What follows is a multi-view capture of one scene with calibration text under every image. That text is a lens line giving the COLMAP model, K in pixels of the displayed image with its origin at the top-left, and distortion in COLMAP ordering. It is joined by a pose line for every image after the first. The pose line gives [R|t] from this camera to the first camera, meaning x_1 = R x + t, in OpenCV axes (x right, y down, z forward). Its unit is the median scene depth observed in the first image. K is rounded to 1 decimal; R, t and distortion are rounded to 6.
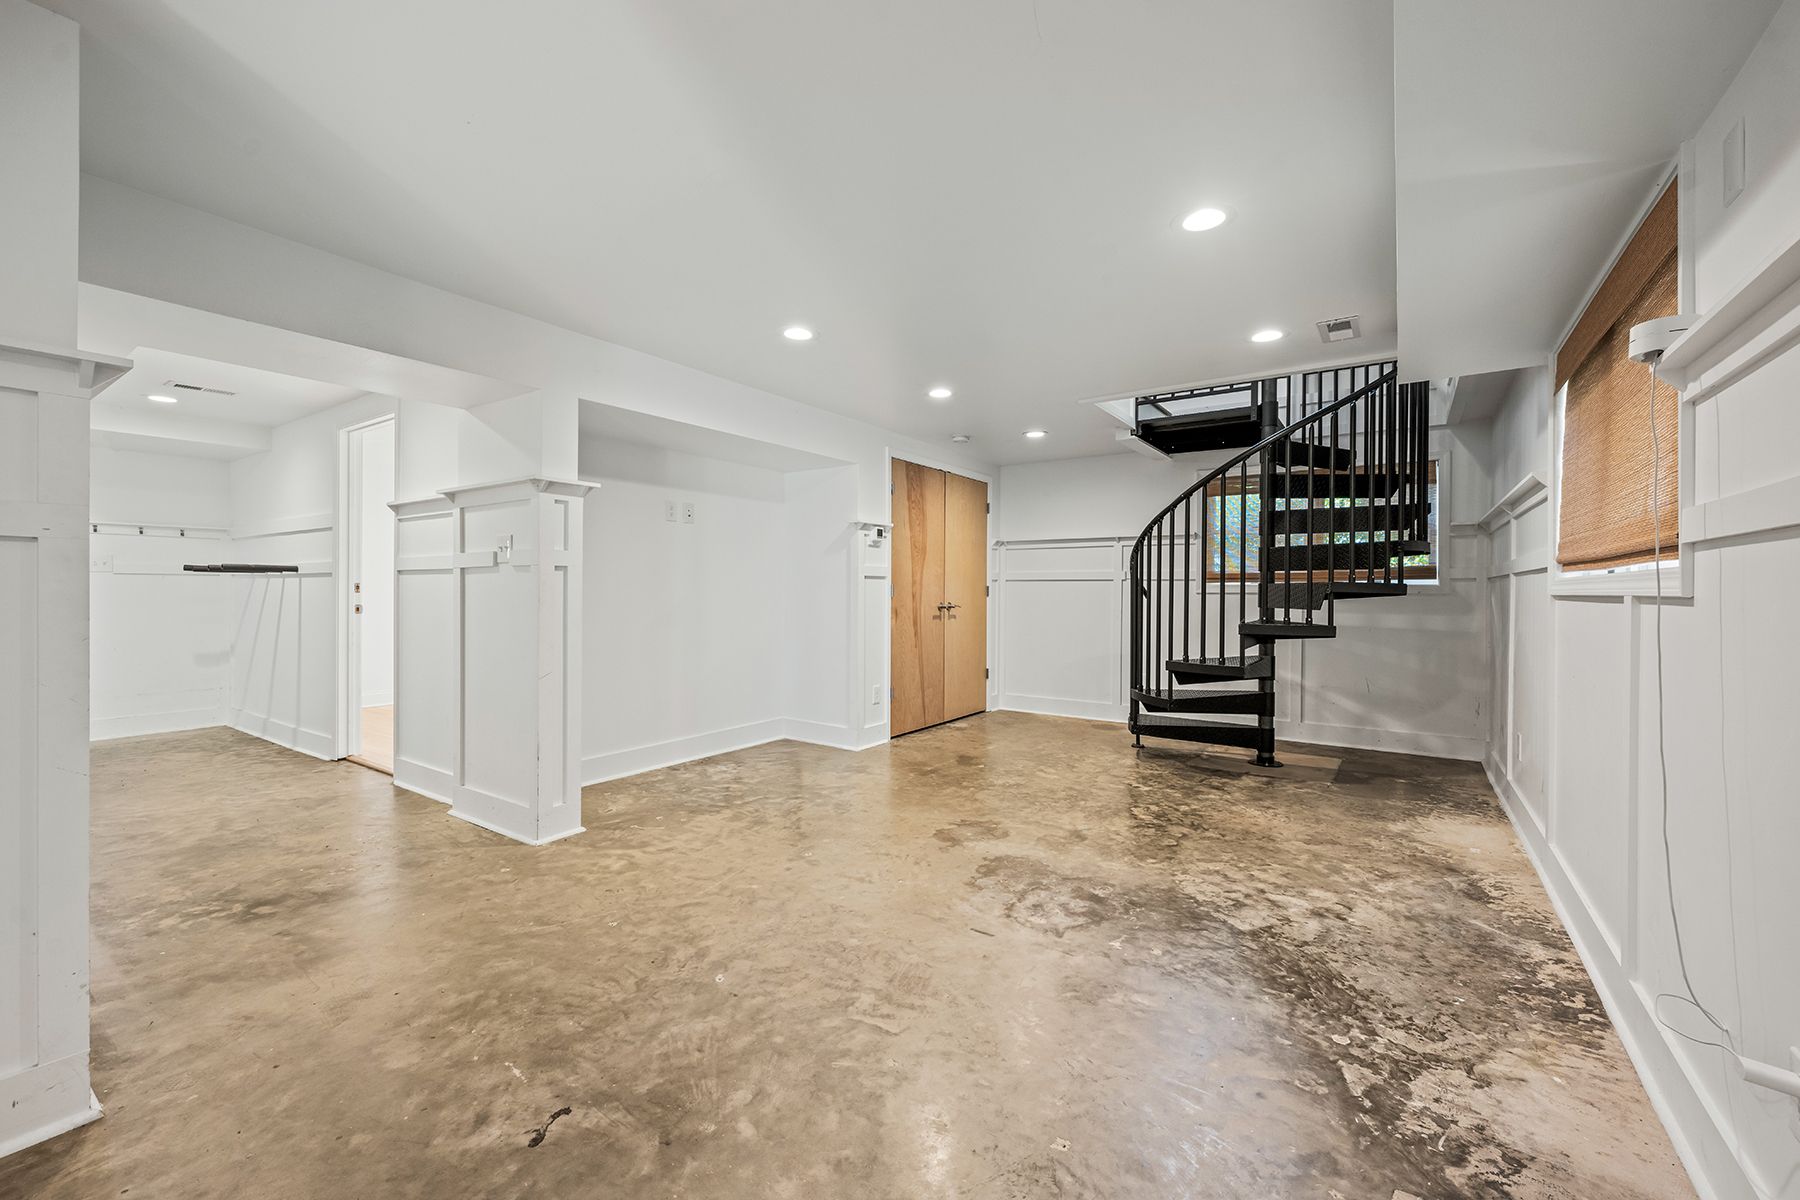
lens RADIAL K [[719.4, 0, 902.6], [0, 719.4, 589.8], [0, 0, 1]] dist [0.000413, -0.000137]
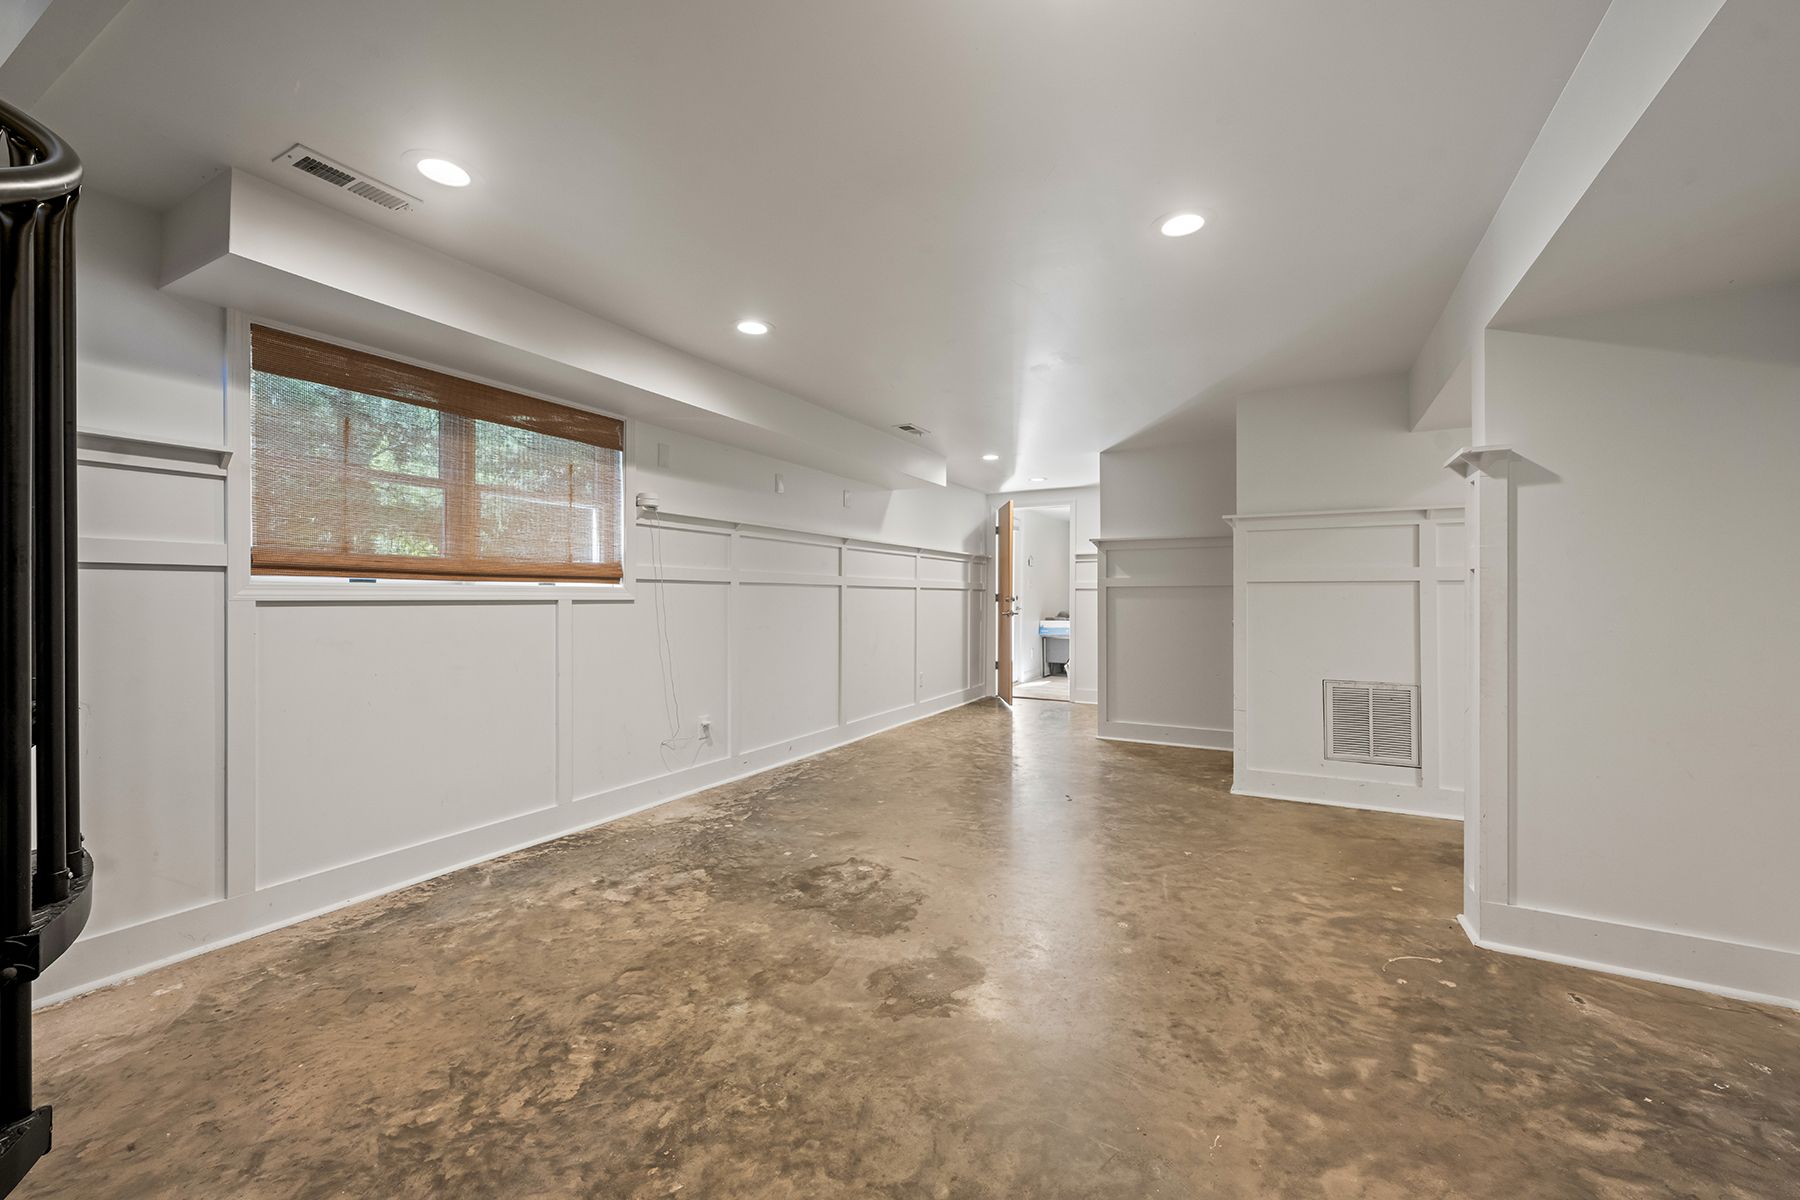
lens RADIAL K [[719.4, 0, 902.6], [0, 719.4, 589.8], [0, 0, 1]] dist [0.000413, -0.000137]
pose [[-0.994740, -0.006479, -0.102224, 0.223377], [-0.005116, 0.999895, -0.013588, 0.001477], [0.102301, -0.012993, -0.994669, 1.975492]]
